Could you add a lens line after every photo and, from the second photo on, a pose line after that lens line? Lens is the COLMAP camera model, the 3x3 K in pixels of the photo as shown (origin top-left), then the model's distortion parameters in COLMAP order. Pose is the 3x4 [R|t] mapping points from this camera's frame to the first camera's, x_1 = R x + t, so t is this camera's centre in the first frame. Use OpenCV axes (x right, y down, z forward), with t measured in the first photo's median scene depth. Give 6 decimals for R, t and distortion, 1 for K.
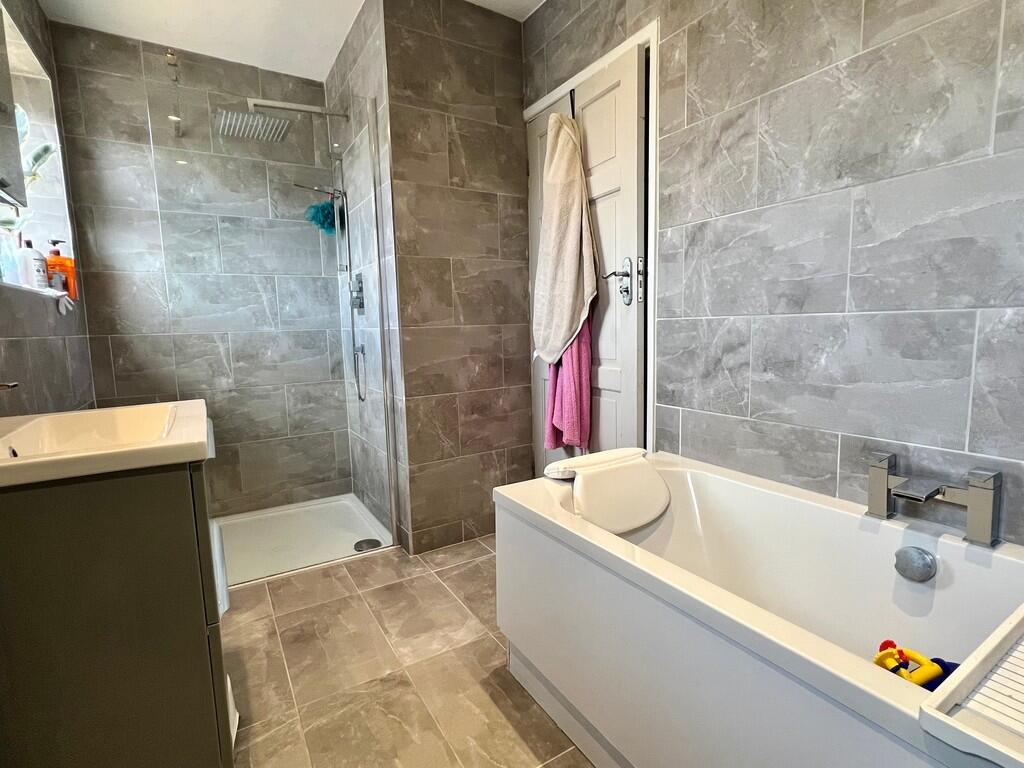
lens RADIAL K [[504.3, 0, 512.8], [0, 504.3, 385.3], [0, 0, 1]] dist [-0.003749, 0.001144]
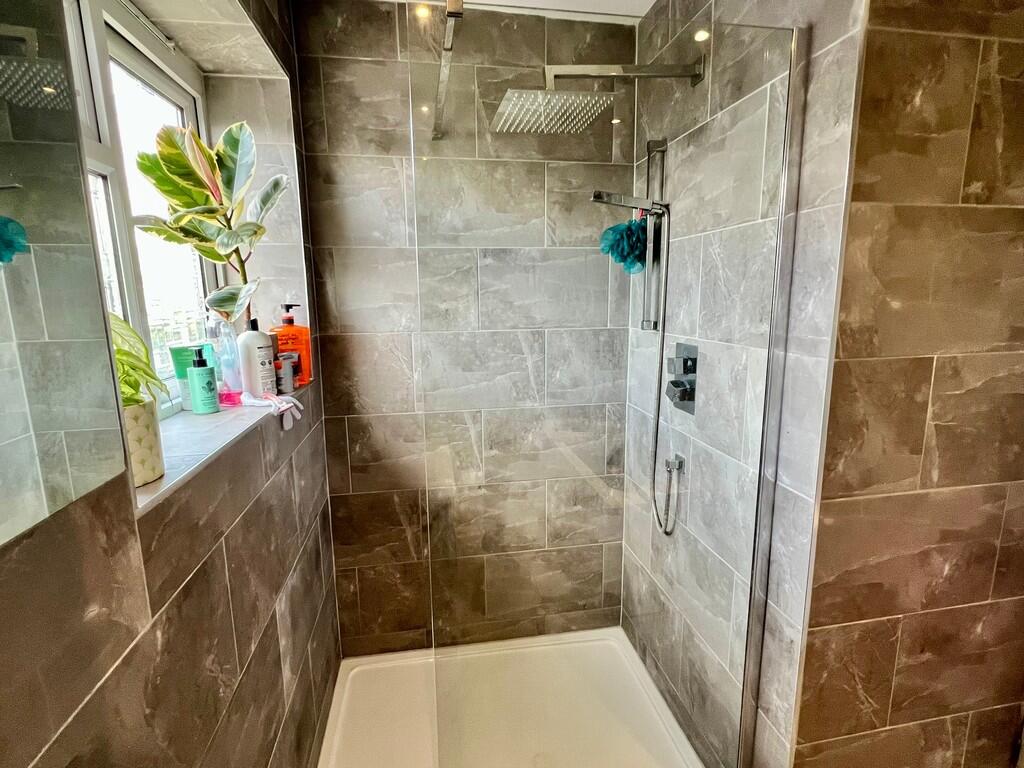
lens RADIAL K [[504.3, 0, 511.7], [0, 504.3, 382.1], [0, 0, 1]] dist [-0.003749, 0.001144]
pose [[0.929536, 0.080216, -0.359901, -0.295000], [-0.057260, 0.995612, 0.074017, -0.220901], [0.364259, -0.048193, 0.930050, 0.380123]]
